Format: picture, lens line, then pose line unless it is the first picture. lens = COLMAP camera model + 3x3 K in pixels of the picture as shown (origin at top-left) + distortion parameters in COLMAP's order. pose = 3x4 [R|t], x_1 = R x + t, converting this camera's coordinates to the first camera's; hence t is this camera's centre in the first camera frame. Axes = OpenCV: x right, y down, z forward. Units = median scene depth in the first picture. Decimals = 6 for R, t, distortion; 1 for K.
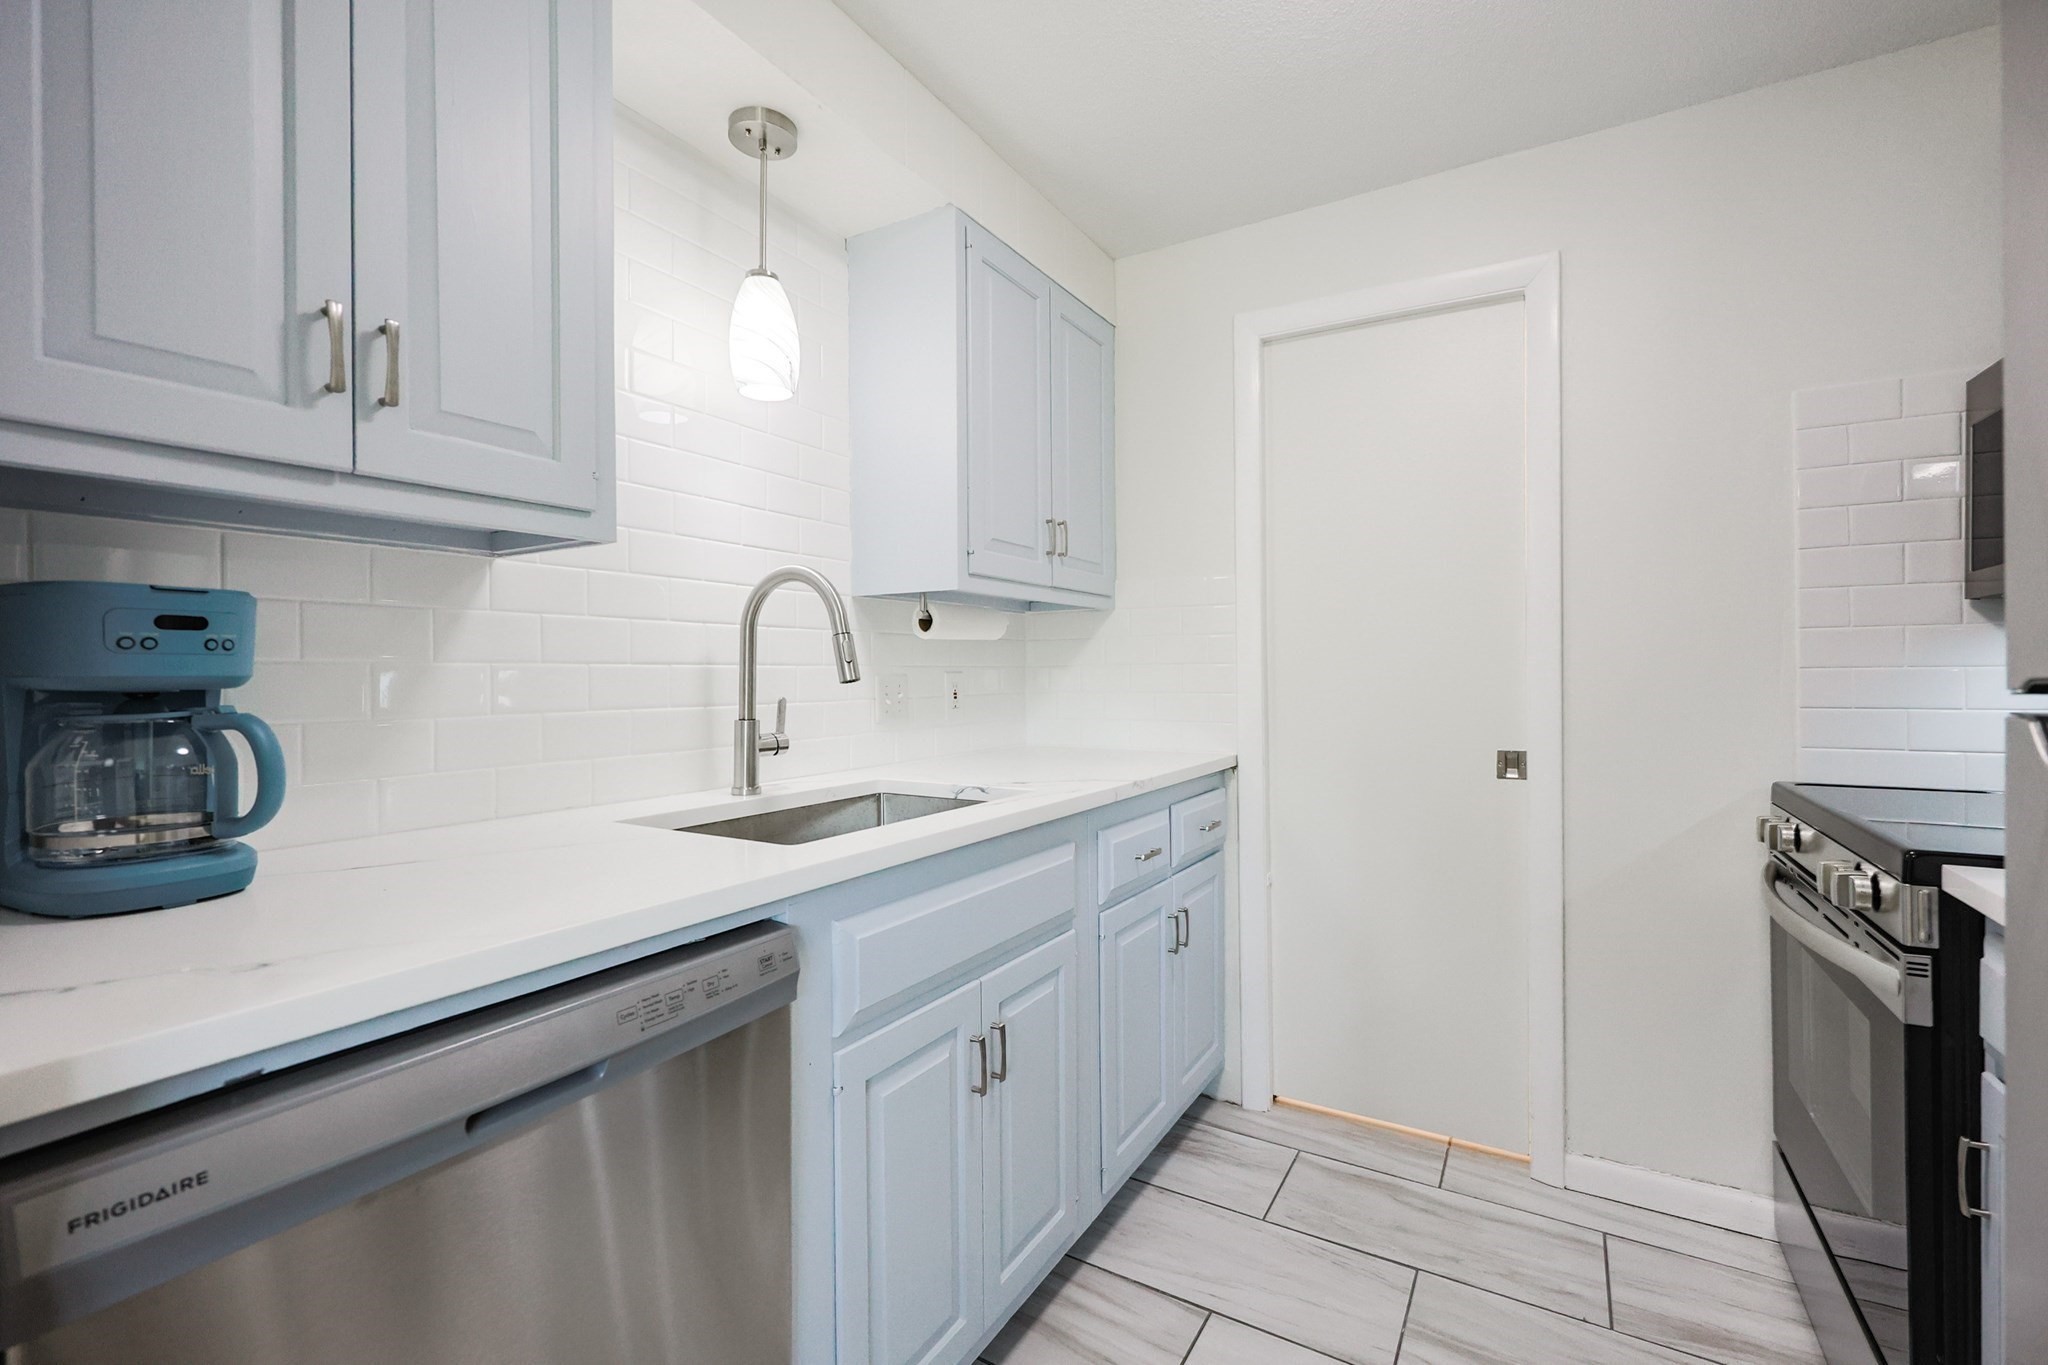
lens RADIAL K [[907.4, 0, 1045.2], [0, 907.4, 664.9], [0, 0, 1]] dist [-0.002395, 0.000719]
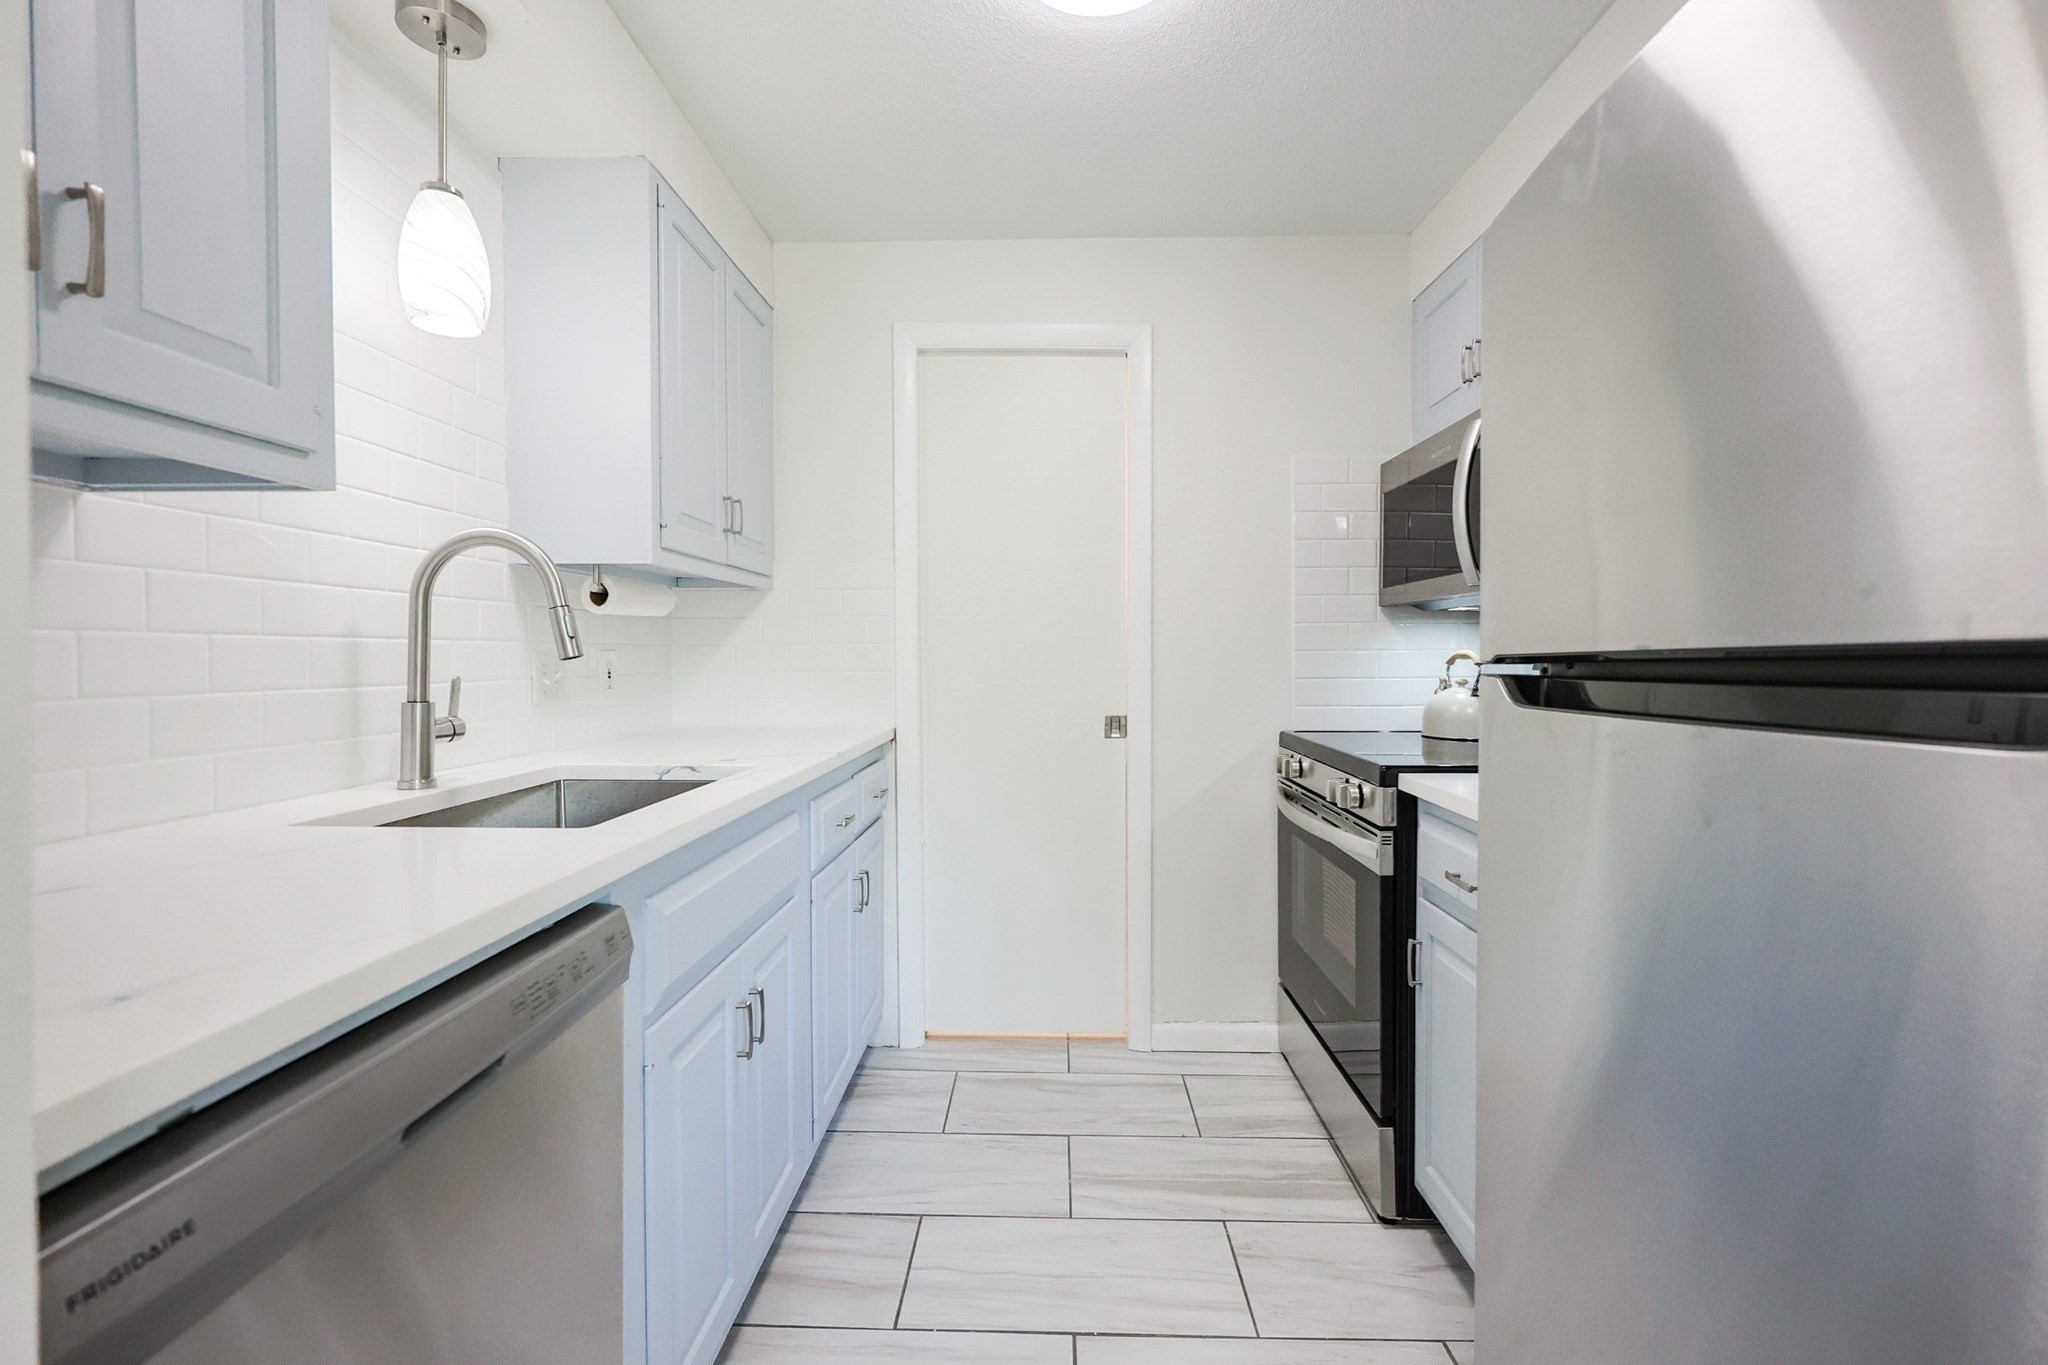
lens RADIAL K [[907.4, 0, 1057.3], [0, 907.4, 660.4], [0, 0, 1]] dist [-0.002395, 0.000719]
pose [[0.862330, 0.001447, 0.506344, -0.240663], [-0.008181, 0.999905, 0.011074, 0.005951], [-0.506280, -0.013692, 0.862260, -0.052008]]
